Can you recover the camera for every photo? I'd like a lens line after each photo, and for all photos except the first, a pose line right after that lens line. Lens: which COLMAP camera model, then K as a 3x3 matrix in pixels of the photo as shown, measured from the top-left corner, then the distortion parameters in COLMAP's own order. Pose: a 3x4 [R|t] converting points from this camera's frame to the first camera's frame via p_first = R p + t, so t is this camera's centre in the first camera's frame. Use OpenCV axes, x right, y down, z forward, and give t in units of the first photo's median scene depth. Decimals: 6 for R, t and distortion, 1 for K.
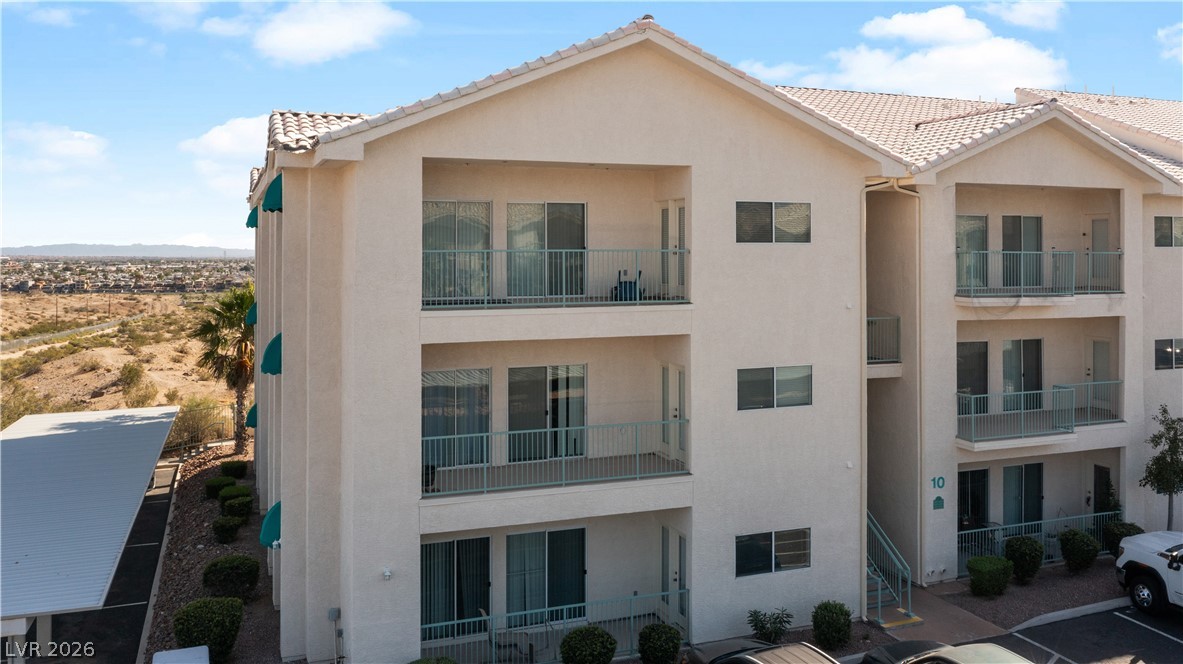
lens RADIAL K [[960.5, 0, 594.3], [0, 960.5, 244.5], [0, 0, 1]] dist [-0.005859, -0.003164]
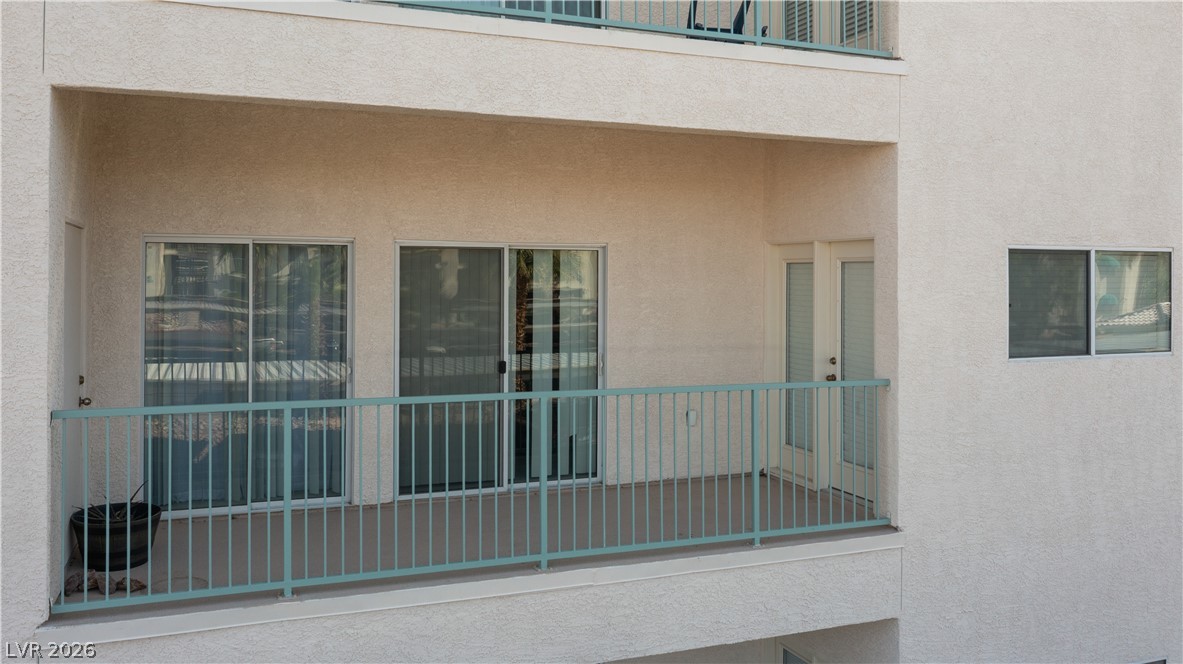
lens RADIAL K [[954.7, 0, 591.2], [0, 954.7, 272.7], [0, 0, 1]] dist [-0.008195, -0.000122]
pose [[0.999940, 0.004556, 0.009973, -0.017366], [-0.004551, 0.999990, -0.000498, 0.134997], [-0.009975, 0.000453, 0.999950, 0.604464]]
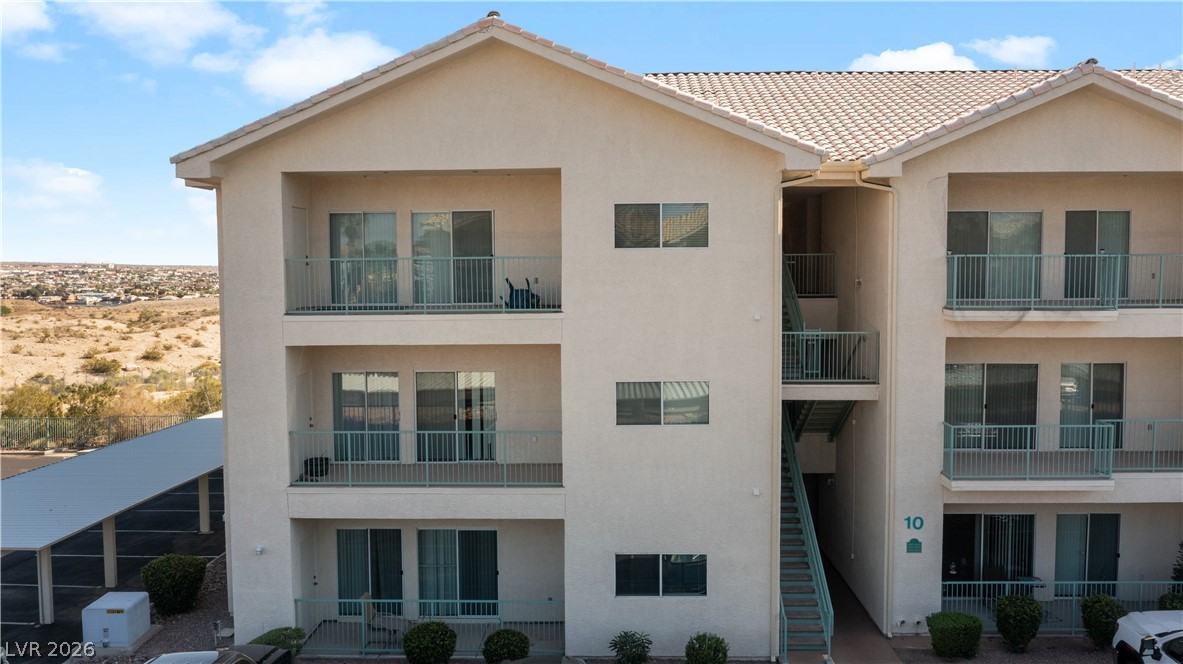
lens RADIAL K [[940.1, 0, 591.5], [0, 940.1, 332.0], [0, 0, 1]] dist [-0.010733, -0.003996]
pose [[0.922225, 0.019499, -0.386162, 0.465671], [0.011096, 0.996982, 0.076841, 0.008569], [0.386494, -0.075150, 0.919225, 0.135251]]
